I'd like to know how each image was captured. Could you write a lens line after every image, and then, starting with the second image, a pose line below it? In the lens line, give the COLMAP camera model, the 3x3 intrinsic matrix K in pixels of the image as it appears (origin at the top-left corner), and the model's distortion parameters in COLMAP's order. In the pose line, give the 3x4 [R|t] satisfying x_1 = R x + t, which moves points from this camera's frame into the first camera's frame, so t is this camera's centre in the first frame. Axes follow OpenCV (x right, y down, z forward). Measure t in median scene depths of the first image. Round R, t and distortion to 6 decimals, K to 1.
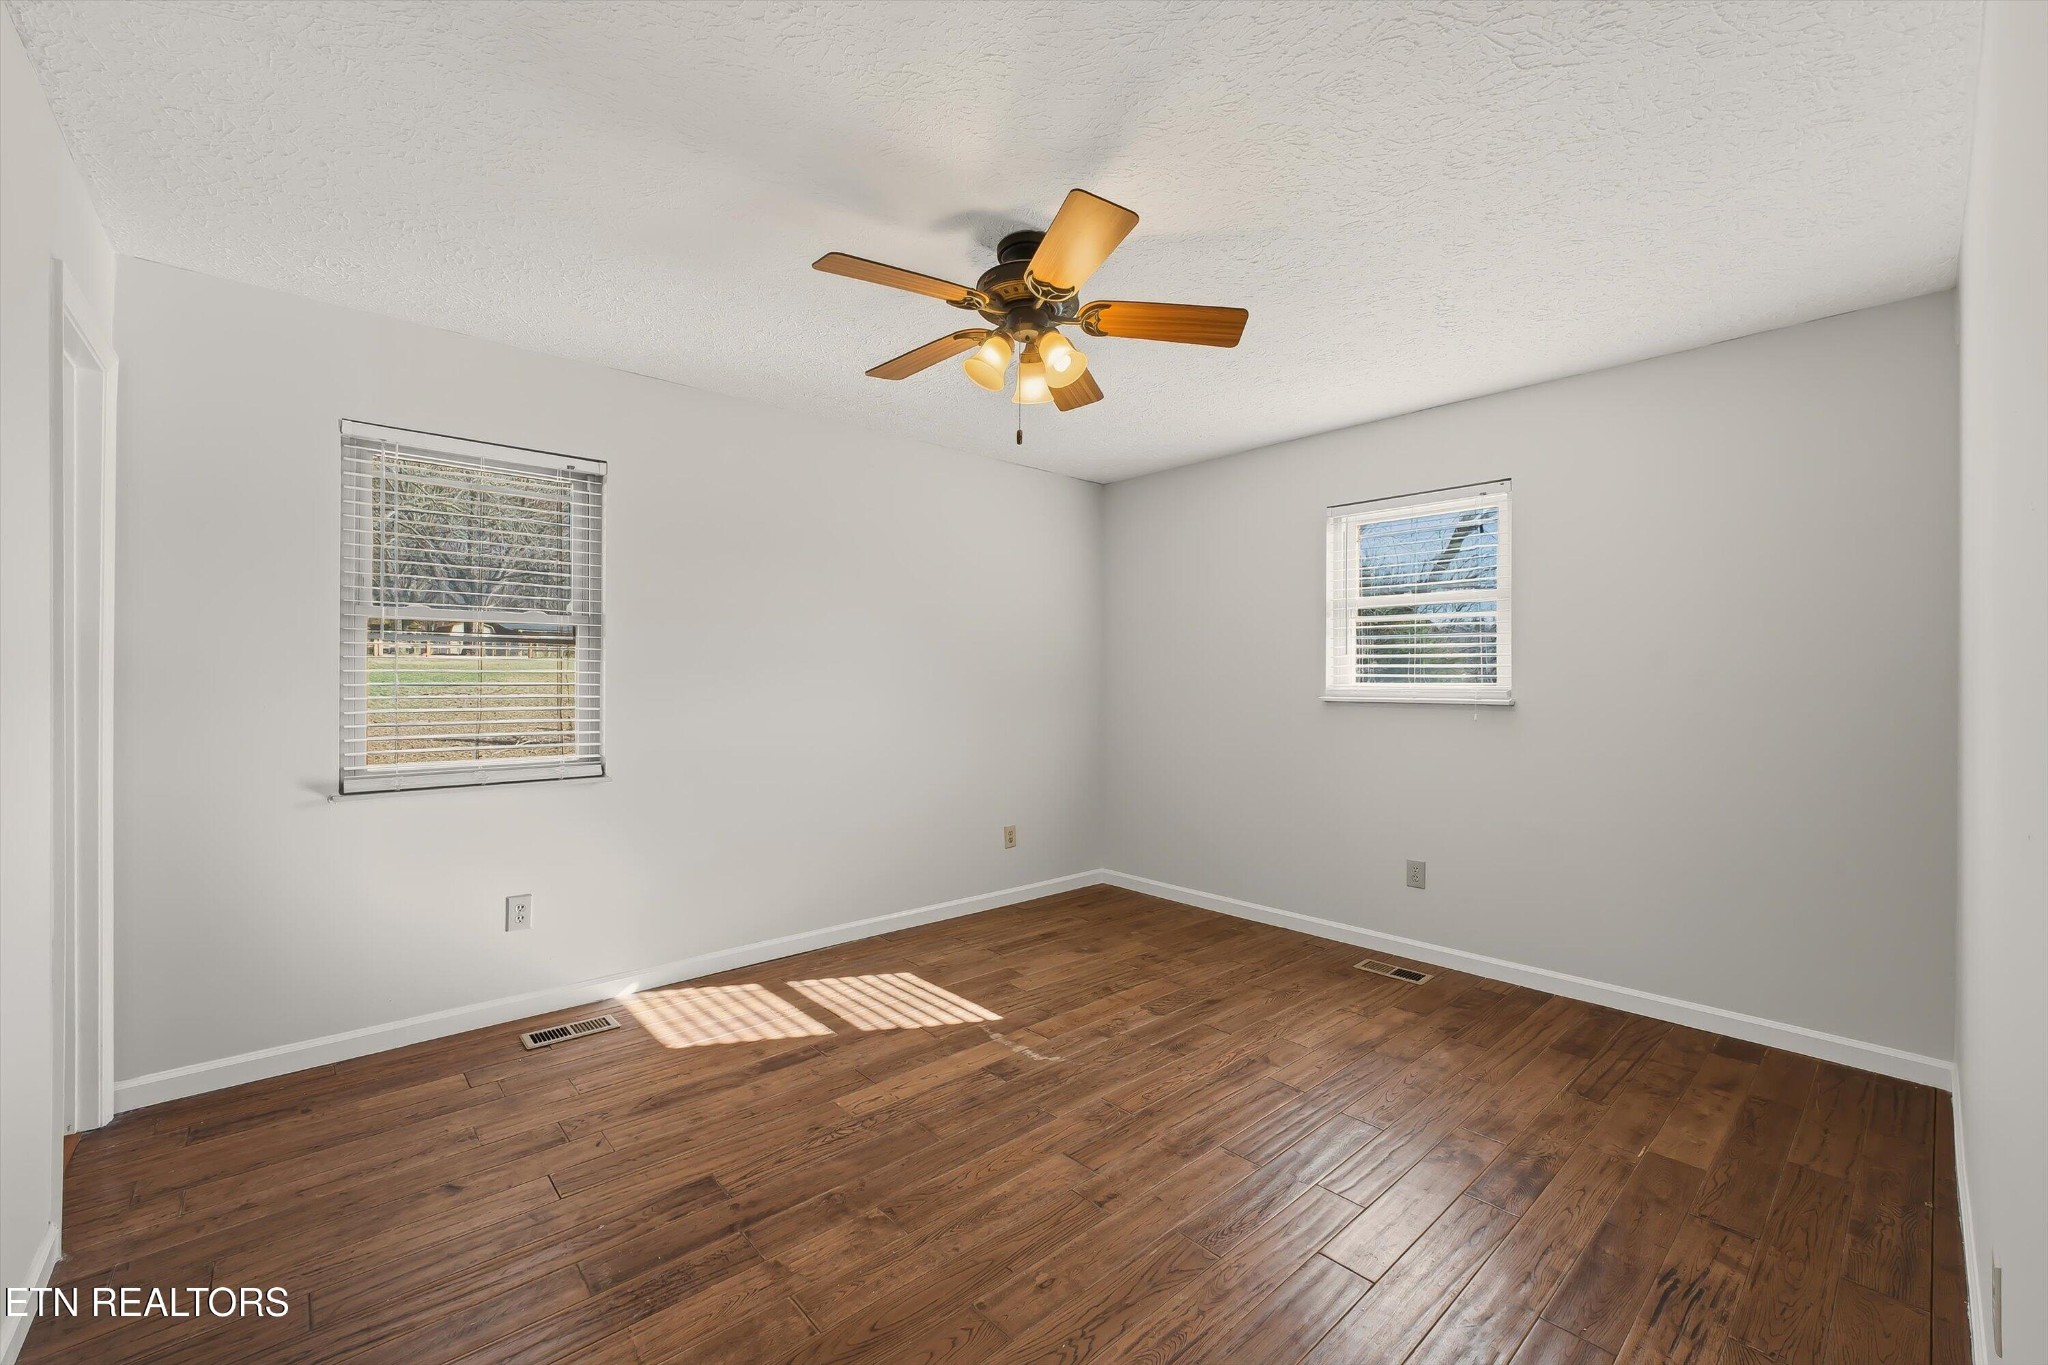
lens RADIAL K [[840.6, 0, 1017.0], [0, 840.6, 669.1], [0, 0, 1]] dist [-0.014071, 0.000050]
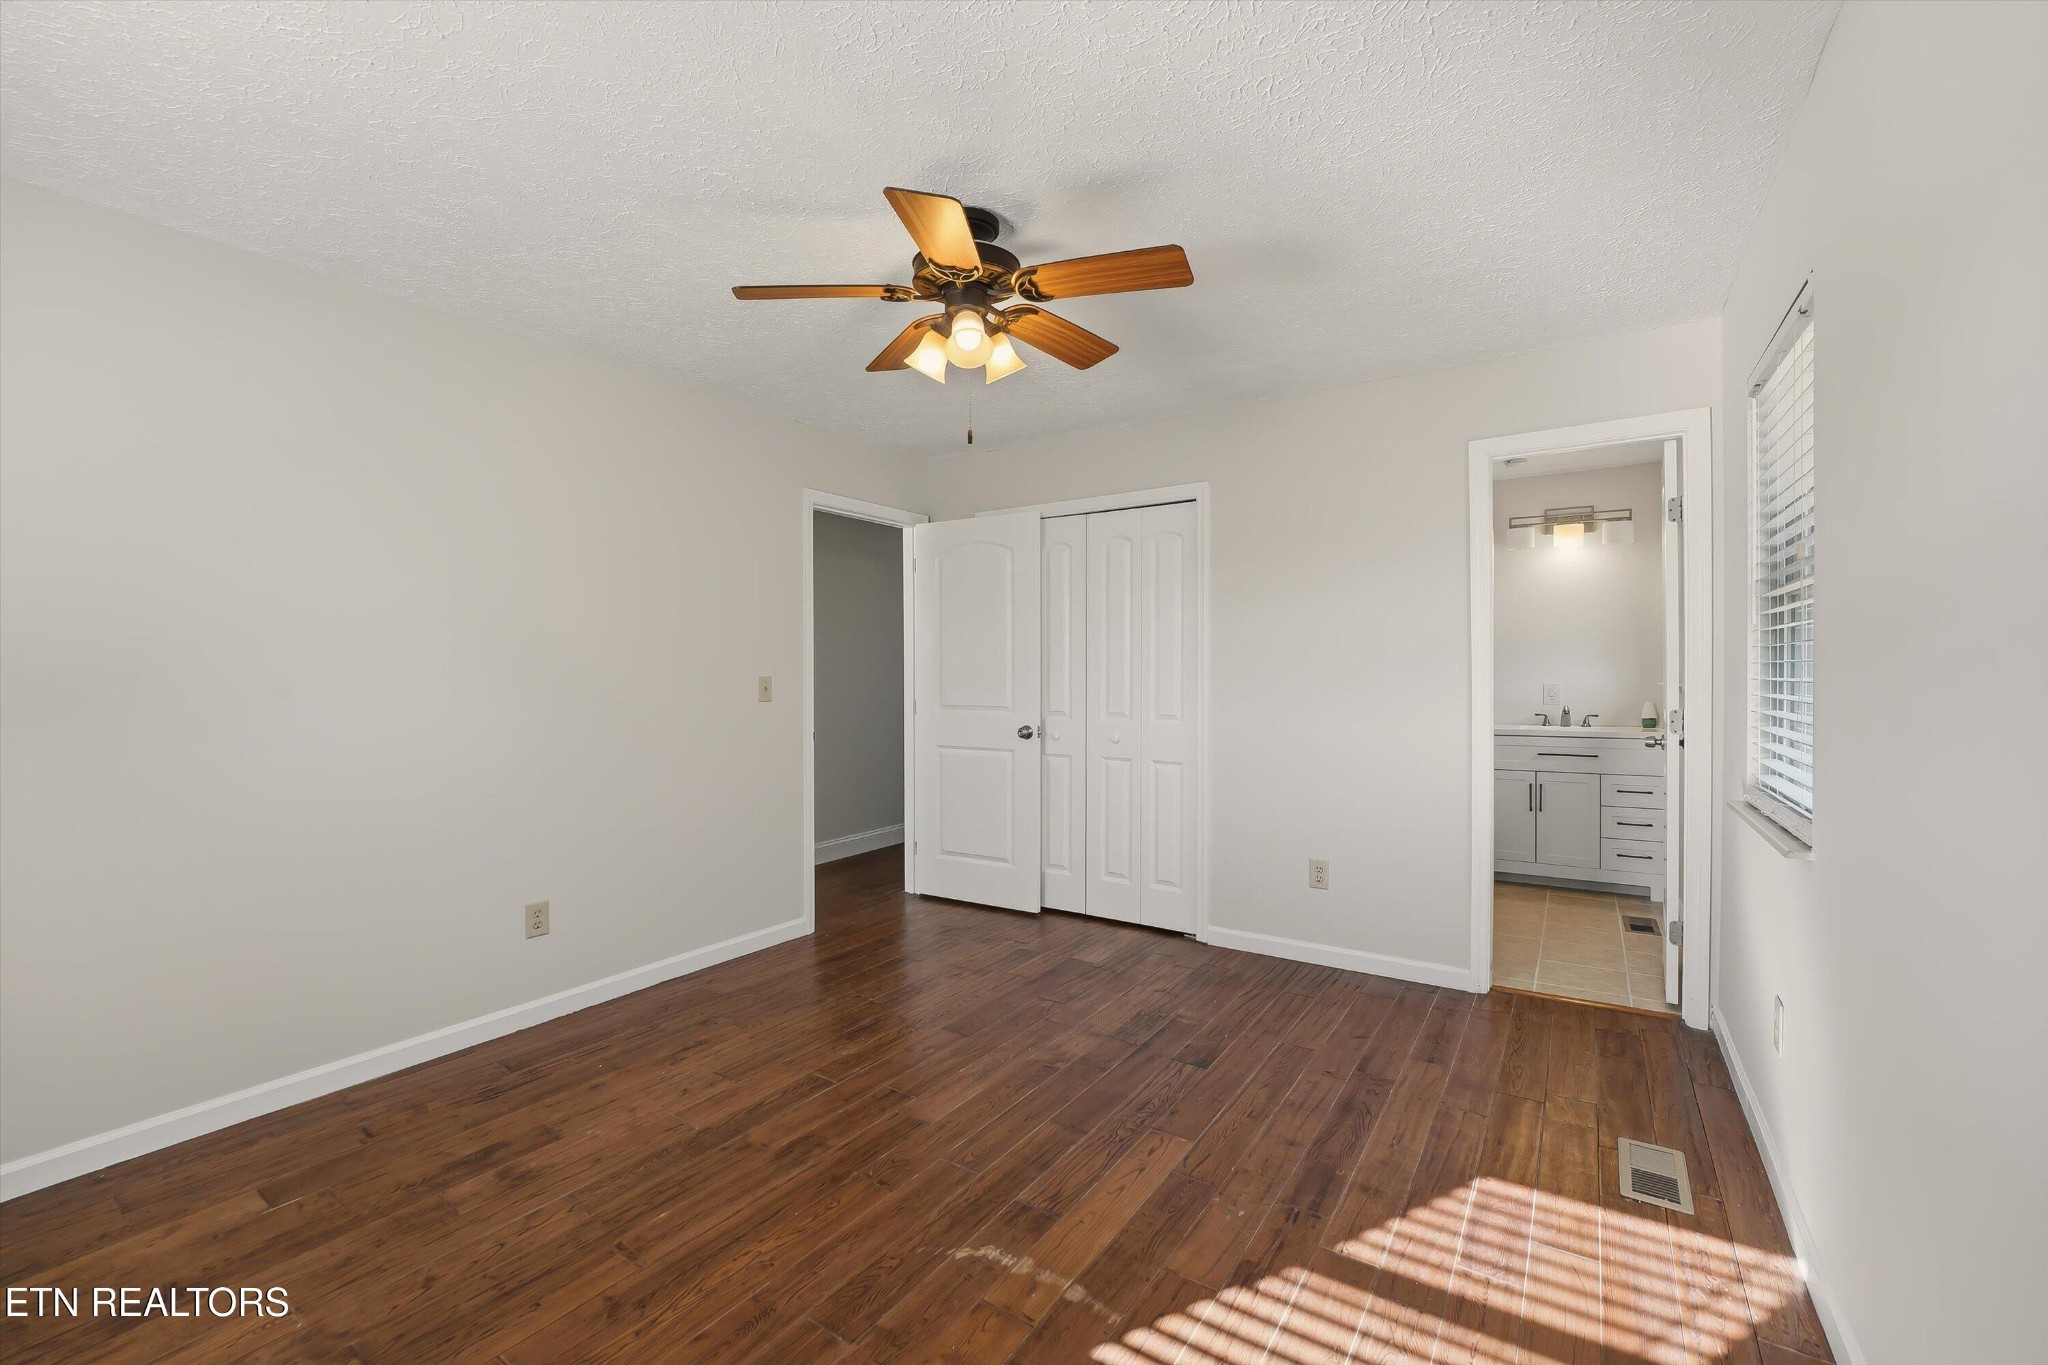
lens RADIAL K [[840.6, 0, 1017.0], [0, 840.6, 669.1], [0, 0, 1]] dist [-0.014071, 0.000050]
pose [[-0.971524, 0.002236, -0.236930, 0.148299], [0.007376, 0.999756, -0.020808, 0.021838], [0.236826, -0.021963, -0.971304, 1.562610]]
